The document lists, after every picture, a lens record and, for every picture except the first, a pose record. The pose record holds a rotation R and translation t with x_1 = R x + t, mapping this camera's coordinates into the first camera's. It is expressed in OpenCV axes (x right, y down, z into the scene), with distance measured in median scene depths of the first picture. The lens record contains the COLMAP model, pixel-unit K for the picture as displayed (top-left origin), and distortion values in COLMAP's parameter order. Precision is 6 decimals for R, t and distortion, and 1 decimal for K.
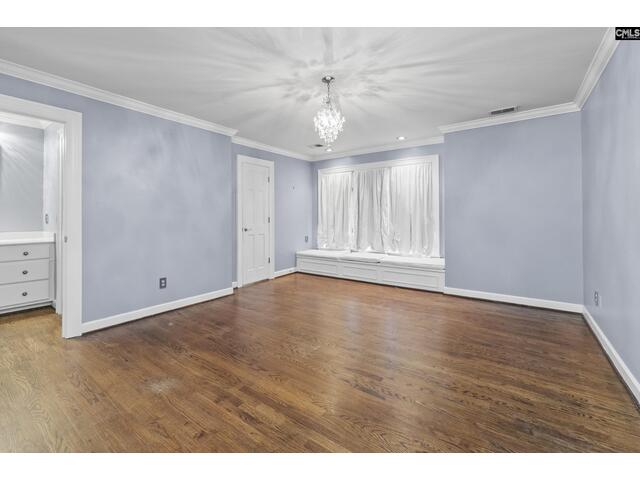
lens RADIAL K [[282.2, 0, 310.8], [0, 282.2, 217.5], [0, 0, 1]] dist [0.000302, 0.000623]
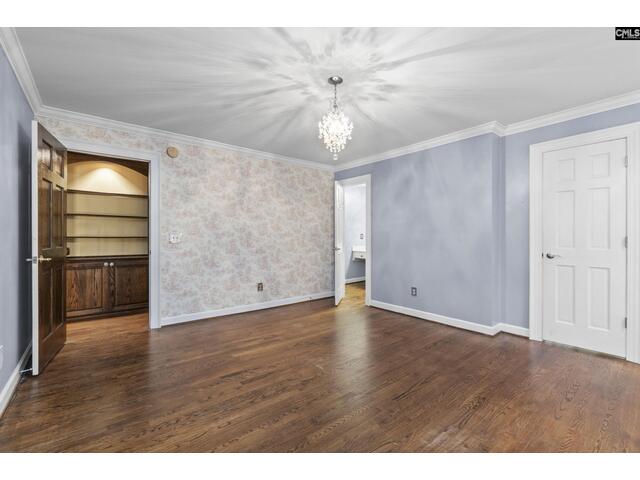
lens RADIAL K [[282.2, 0, 319.1], [0, 282.2, 236.2], [0, 0, 1]] dist [0.000302, 0.000623]
pose [[-0.244411, 0.002277, -0.969669, 0.893346], [-0.003013, 0.999991, 0.003108, -0.003444], [0.969667, 0.003681, -0.244402, 1.119868]]
